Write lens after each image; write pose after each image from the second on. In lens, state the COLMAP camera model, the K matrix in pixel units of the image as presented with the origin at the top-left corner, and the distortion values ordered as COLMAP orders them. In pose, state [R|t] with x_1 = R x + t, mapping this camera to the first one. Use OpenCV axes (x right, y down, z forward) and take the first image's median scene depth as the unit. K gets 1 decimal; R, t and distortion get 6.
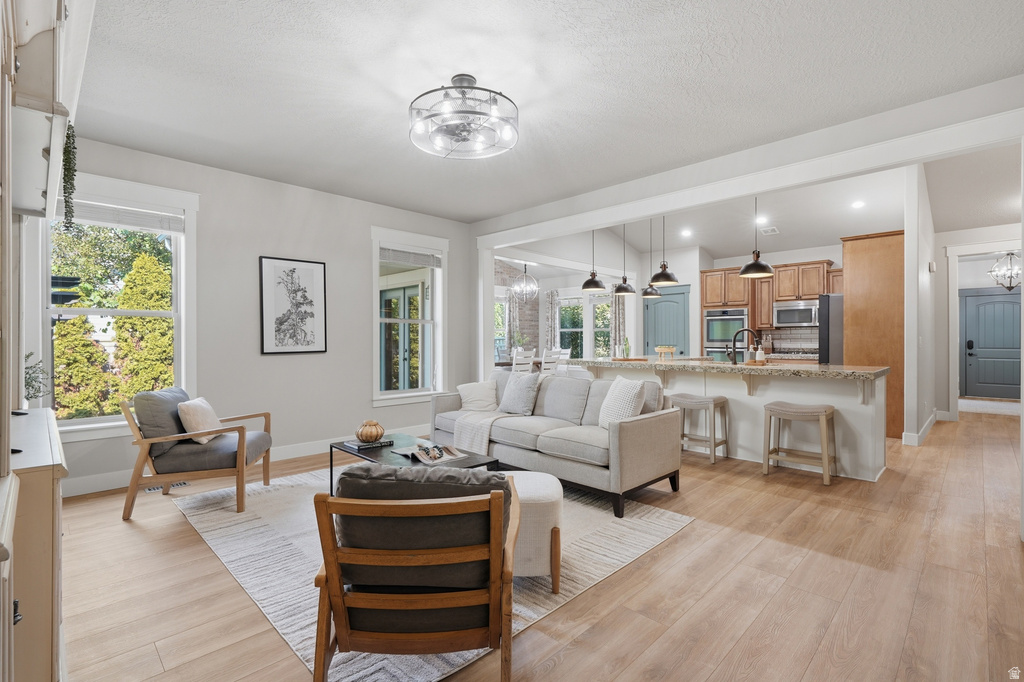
lens RADIAL K [[472.8, 0, 506.6], [0, 472.8, 340.8], [0, 0, 1]] dist [0.000237, 0.001911]
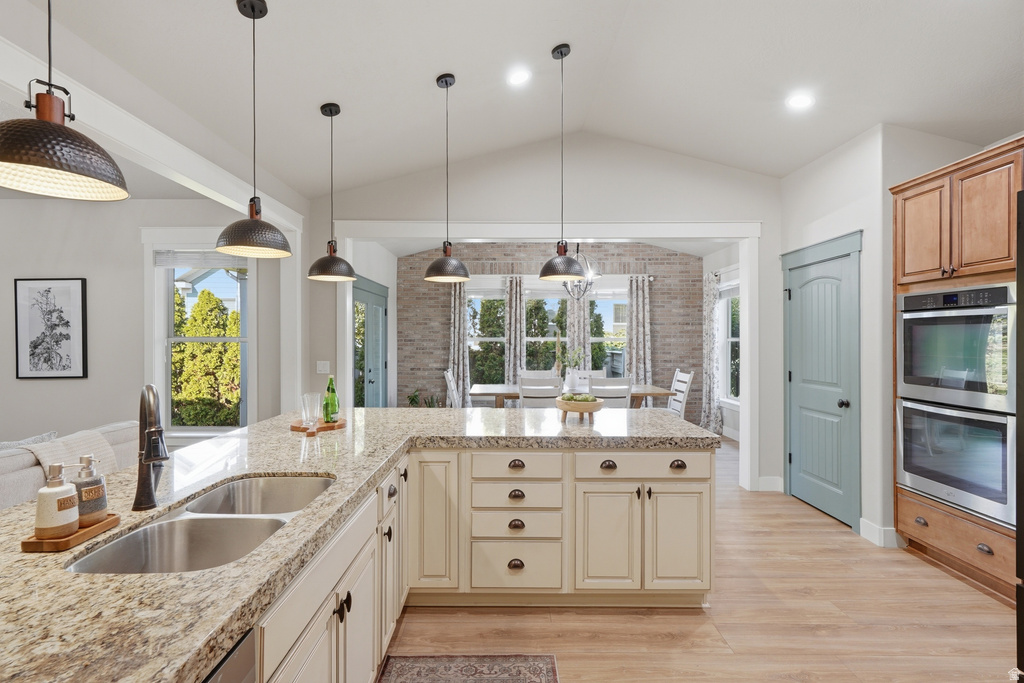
lens RADIAL K [[472.8, 0, 487.7], [0, 472.8, 340.3], [0, 0, 1]] dist [0.000237, 0.001911]
pose [[0.707284, 0.001981, -0.706926, 0.474775], [-0.003187, 0.999995, -0.000386, -0.029703], [0.706922, 0.002526, 0.707287, 0.545320]]
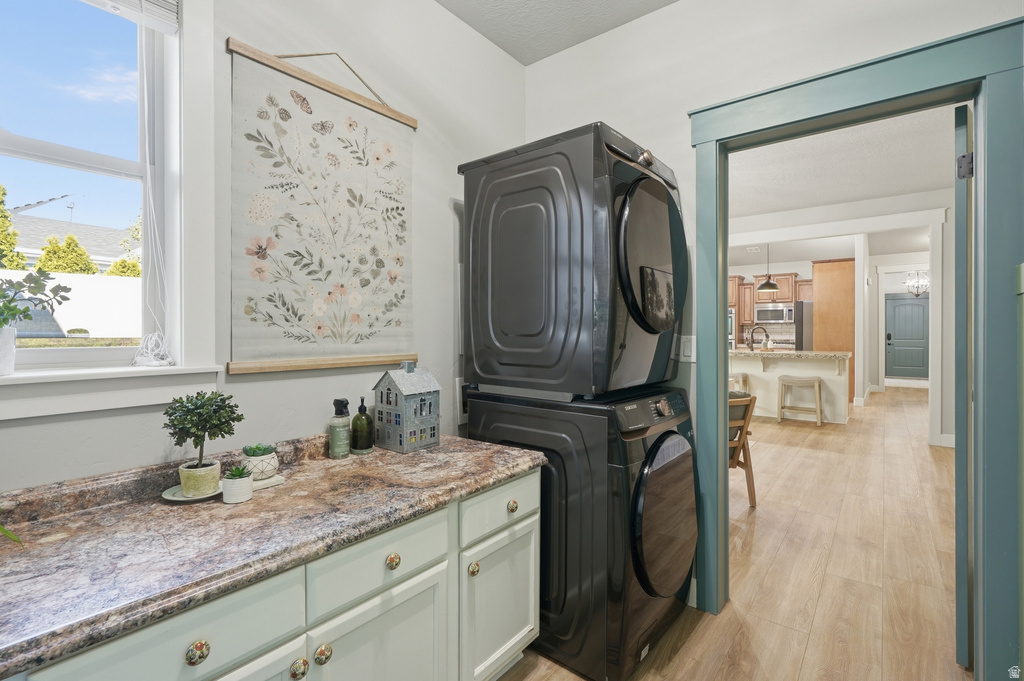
lens RADIAL K [[472.8, 0, 516.6], [0, 472.8, 334.3], [0, 0, 1]] dist [0.000237, 0.001911]
pose [[0.992857, -0.001146, 0.119303, -0.426357], [0.000718, 0.999993, 0.003631, -0.007673], [-0.119306, -0.003519, 0.992851, -0.372246]]
